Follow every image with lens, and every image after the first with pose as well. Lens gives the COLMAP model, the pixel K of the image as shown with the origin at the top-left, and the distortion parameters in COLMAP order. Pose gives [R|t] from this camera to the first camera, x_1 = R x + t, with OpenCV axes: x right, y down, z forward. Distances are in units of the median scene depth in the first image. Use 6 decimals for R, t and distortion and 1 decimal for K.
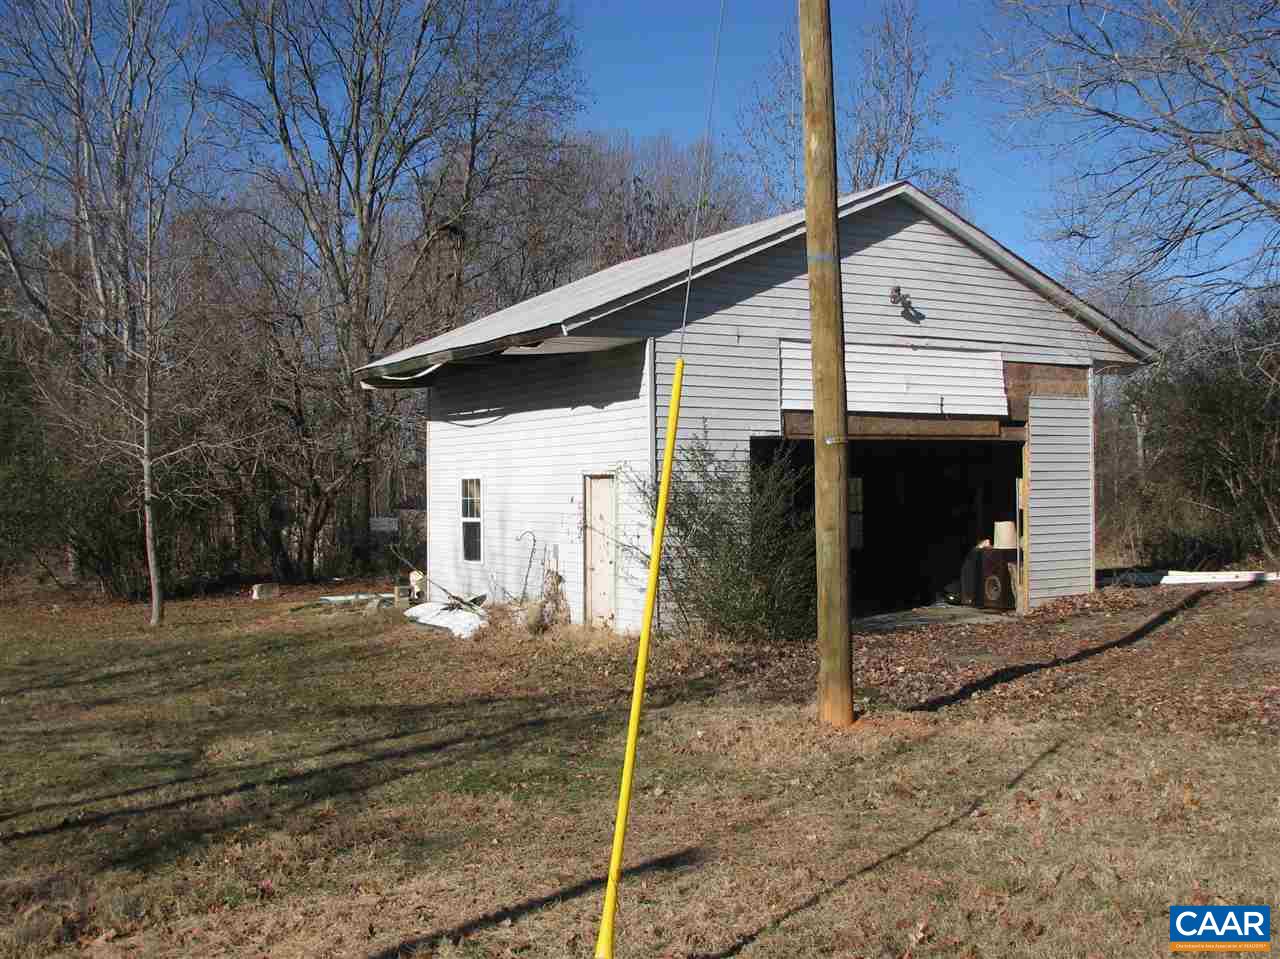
lens RADIAL K [[1381.1, 0, 611.7], [0, 1381.1, 482.9], [0, 0, 1]] dist [-0.206512, 0.281581]
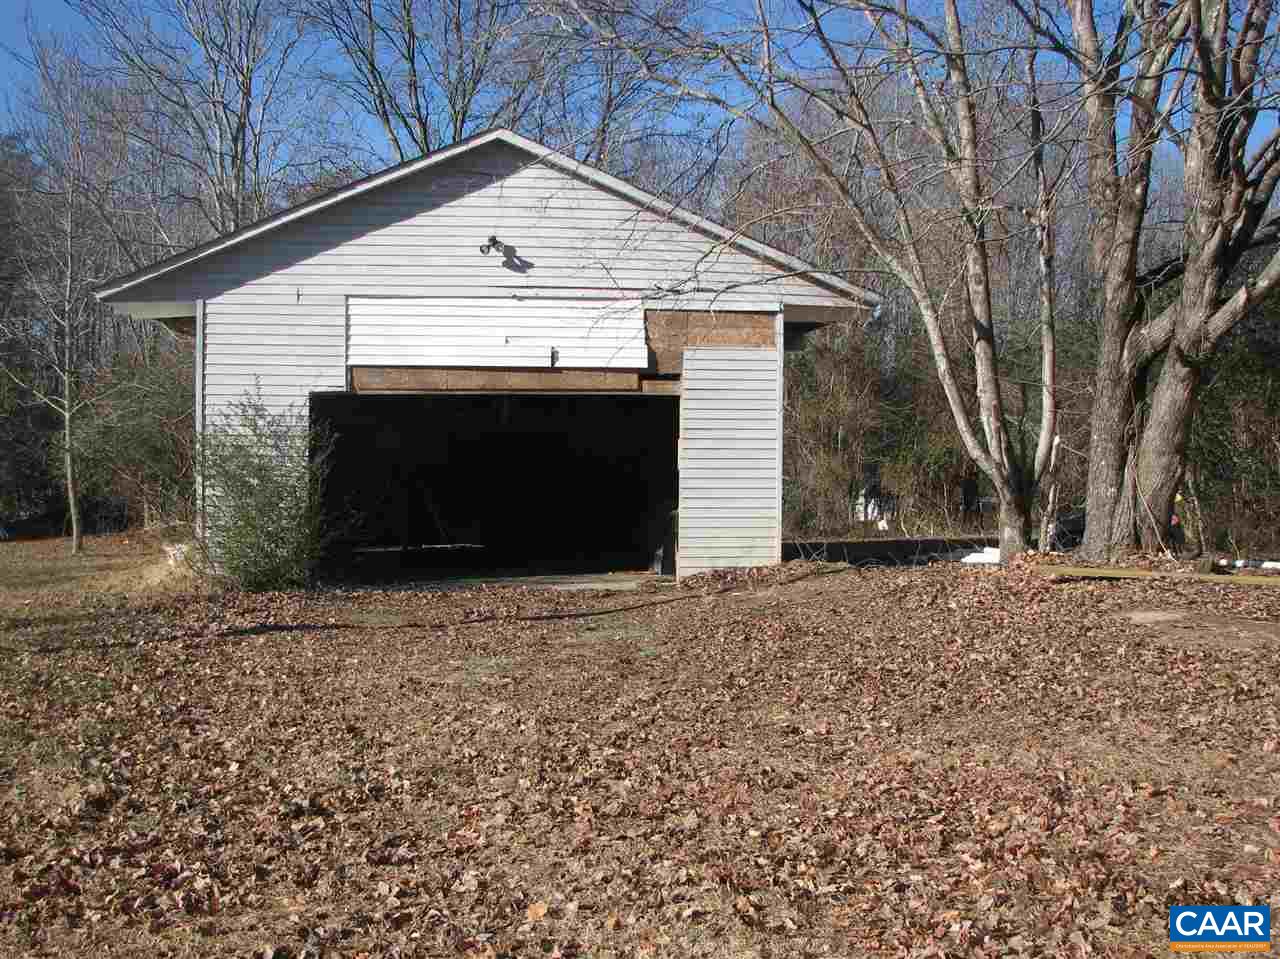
lens RADIAL K [[1381.1, 0, 611.7], [0, 1381.1, 482.9], [0, 0, 1]] dist [-0.206512, 0.281581]
pose [[0.929409, 0.025069, -0.368198, 0.637470], [-0.012960, 0.999292, 0.035324, -0.004540], [0.368823, -0.028059, 0.929076, 0.123377]]
